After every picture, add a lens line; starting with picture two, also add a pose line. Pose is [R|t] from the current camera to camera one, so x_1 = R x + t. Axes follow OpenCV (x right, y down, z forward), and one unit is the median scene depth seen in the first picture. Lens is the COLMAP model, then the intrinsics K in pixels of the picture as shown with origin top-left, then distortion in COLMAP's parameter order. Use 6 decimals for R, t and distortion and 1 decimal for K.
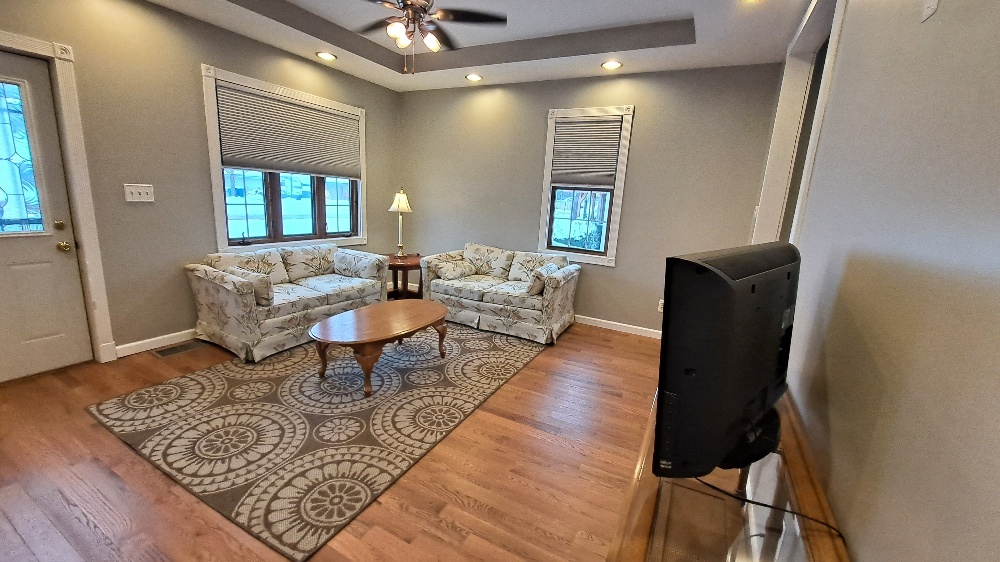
lens RADIAL K [[397.6, 0, 489.8], [0, 397.6, 274.2], [0, 0, 1]] dist [-0.008559, -0.001976]
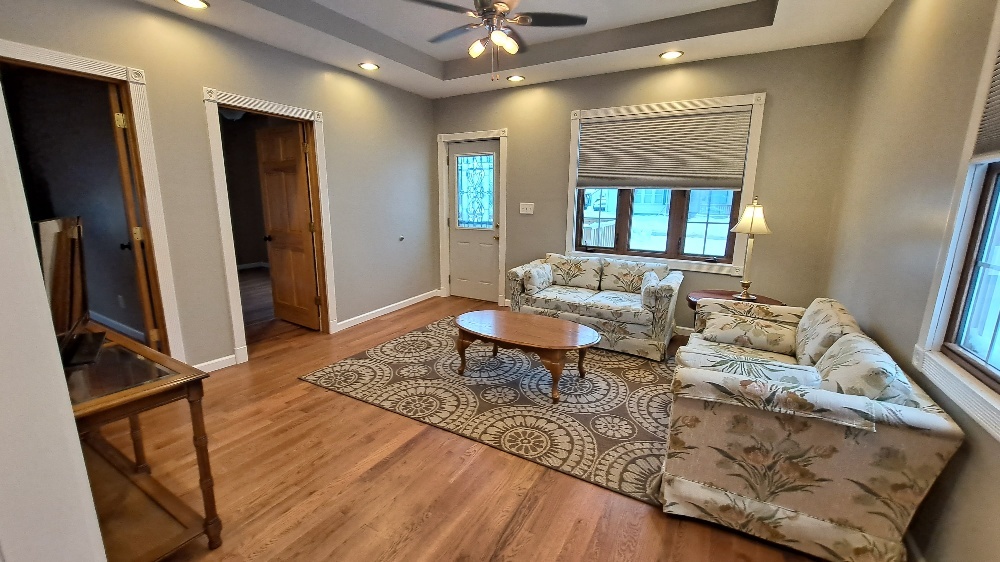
lens RADIAL K [[397.6, 0, 492.3], [0, 397.6, 276.6], [0, 0, 1]] dist [-0.008559, -0.001976]
pose [[-0.029108, 0.138005, -0.990004, 0.552518], [-0.210828, 0.967295, 0.141038, -0.105674], [0.977090, 0.212826, 0.000939, 0.705557]]
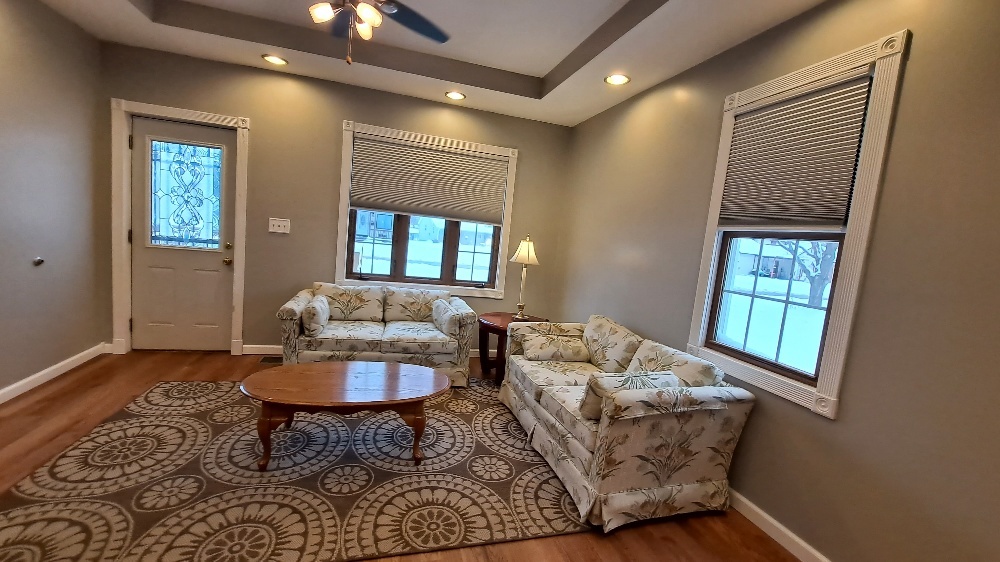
lens RADIAL K [[397.6, 0, 491.7], [0, 397.6, 276.8], [0, 0, 1]] dist [-0.008559, -0.001976]
pose [[0.699263, 0.083730, -0.709944, 0.364228], [-0.198912, 0.976687, -0.080730, -0.062774], [0.686633, 0.197668, 0.699616, 0.472851]]
